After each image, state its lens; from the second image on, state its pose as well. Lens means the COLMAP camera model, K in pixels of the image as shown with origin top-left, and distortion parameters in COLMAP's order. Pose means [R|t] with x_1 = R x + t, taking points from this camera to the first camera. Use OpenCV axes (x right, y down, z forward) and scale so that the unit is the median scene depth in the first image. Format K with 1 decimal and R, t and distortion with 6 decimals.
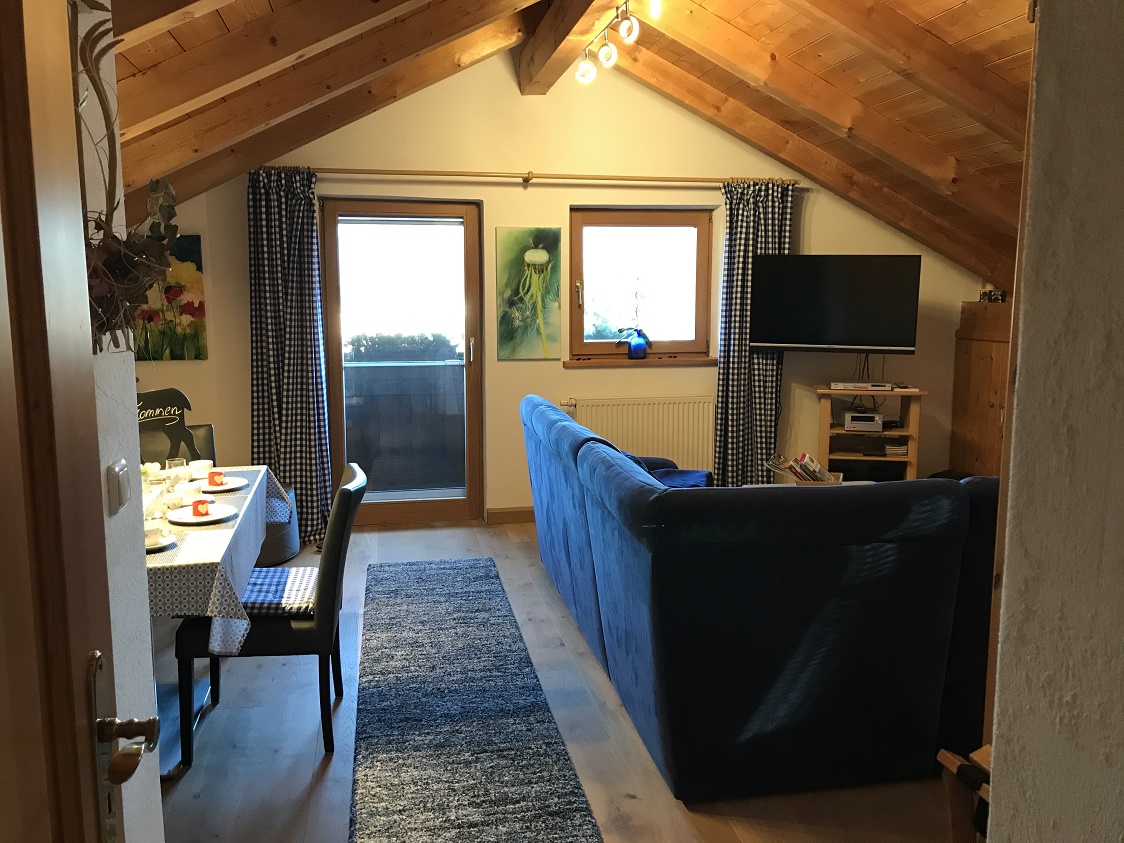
lens RADIAL K [[924.3, 0, 562.0], [0, 924.3, 421.5], [0, 0, 1]] dist [0.001904, -0.004308]
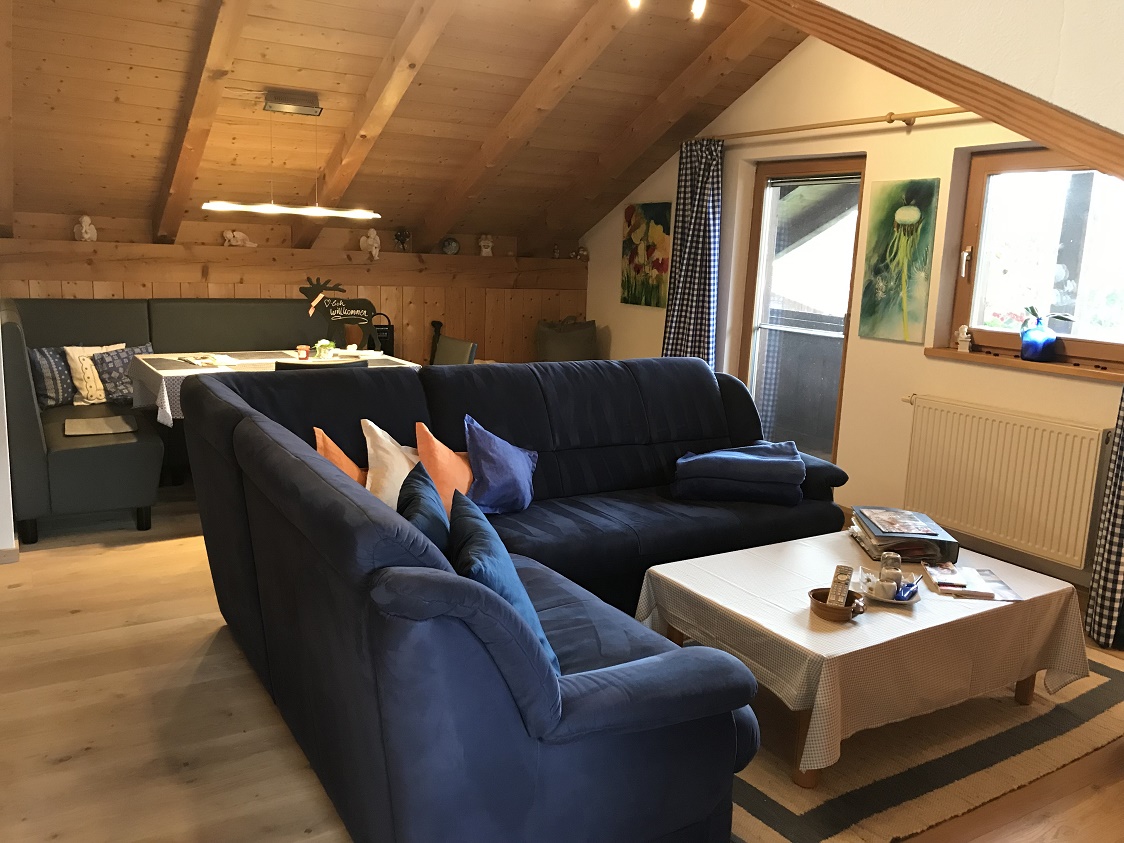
lens RADIAL K [[924.3, 0, 562.0], [0, 924.3, 421.5], [0, 0, 1]] dist [0.001904, -0.004308]
pose [[0.347353, 0.183764, -0.919553, 0.654552], [-0.172663, 0.976378, 0.129898, -0.053126], [0.921701, 0.113652, 0.370877, 0.432707]]
